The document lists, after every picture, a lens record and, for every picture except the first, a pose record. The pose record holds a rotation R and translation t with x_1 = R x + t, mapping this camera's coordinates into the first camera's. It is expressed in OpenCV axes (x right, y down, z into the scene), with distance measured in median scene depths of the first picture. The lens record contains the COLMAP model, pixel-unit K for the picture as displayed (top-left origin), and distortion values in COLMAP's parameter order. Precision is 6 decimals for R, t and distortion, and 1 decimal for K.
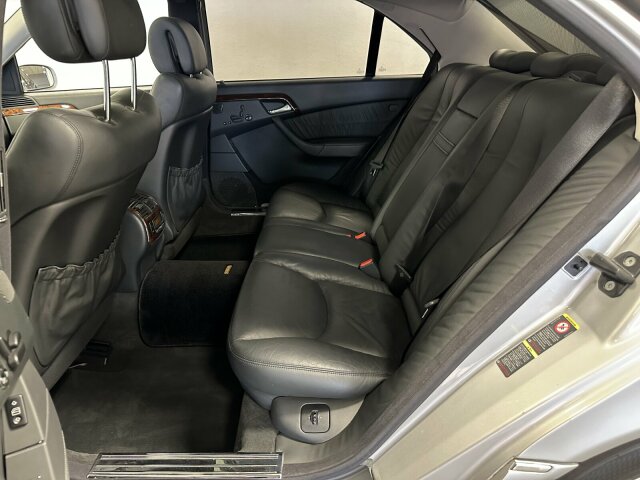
lens RADIAL K [[448.4, 0, 319.6], [0, 448.4, 234.4], [0, 0, 1]] dist [0.102242, -0.185170]
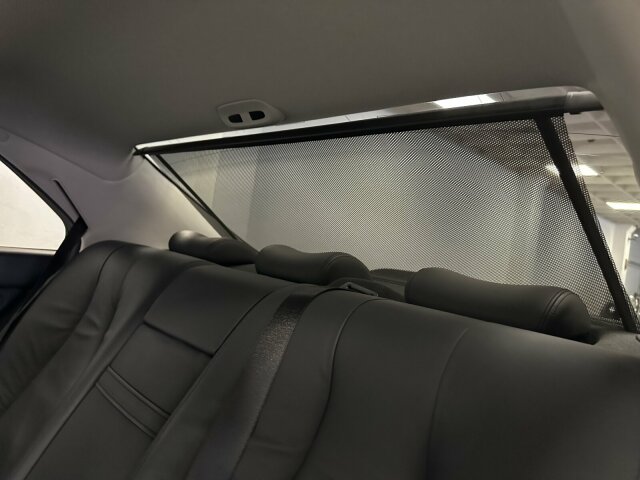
lens RADIAL K [[492.4, 0, 320.0], [0, 492.4, 240.0], [0, 0, 1]] dist [0.006386, -0.041472]
pose [[0.712494, 0.119597, 0.691411, 0.024578], [0.136156, 0.943074, -0.303437, -0.117454], [-0.688341, 0.310337, 0.655650, 0.314801]]
